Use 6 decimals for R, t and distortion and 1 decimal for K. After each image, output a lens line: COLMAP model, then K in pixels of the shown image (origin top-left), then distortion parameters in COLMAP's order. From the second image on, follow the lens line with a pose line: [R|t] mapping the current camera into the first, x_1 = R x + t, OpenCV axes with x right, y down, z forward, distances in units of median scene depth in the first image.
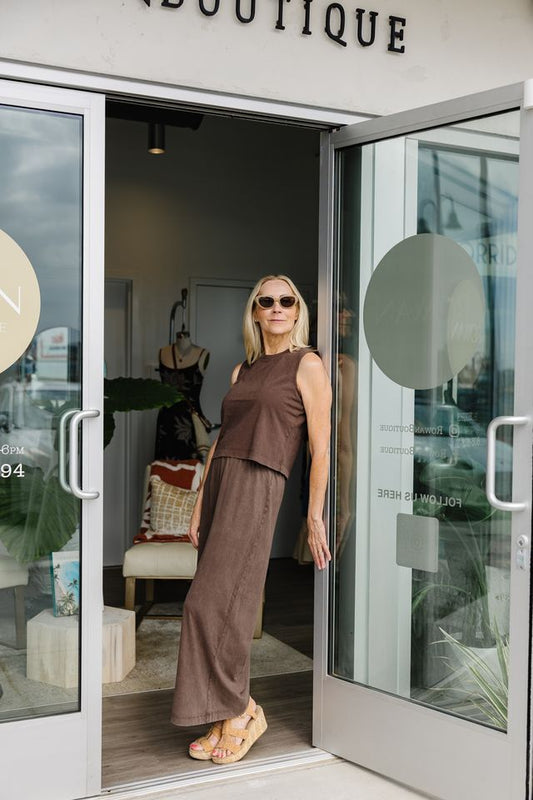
lens RADIAL K [[1174.1, 0, 264.2], [0, 1174.1, 398.4], [0, 0, 1]] dist [-0.003577, -0.031149]
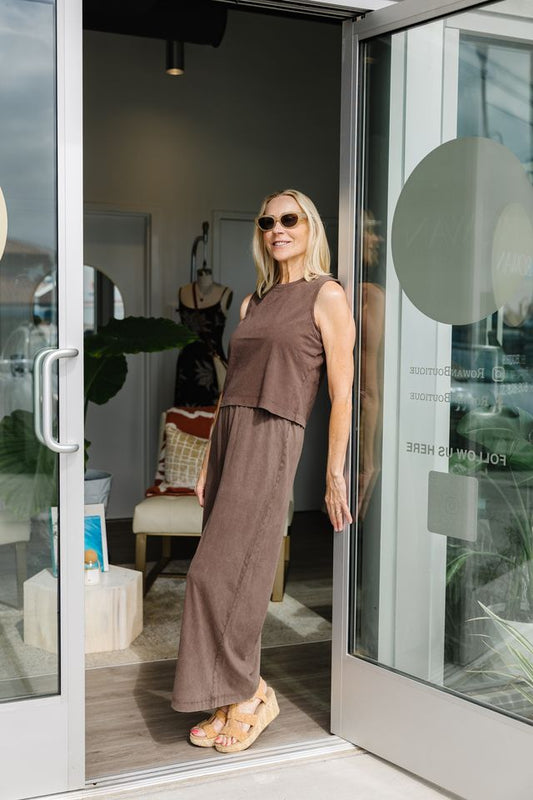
lens RADIAL K [[1171.8, 0, 230.4], [0, 1171.8, 402.0], [0, 0, 1]] dist [0.000457, -0.048995]
pose [[0.997929, 0.004270, -0.064182, 0.020608], [-0.001146, 0.998816, 0.048624, 0.006000], [0.064313, -0.048450, 0.996753, 0.128133]]
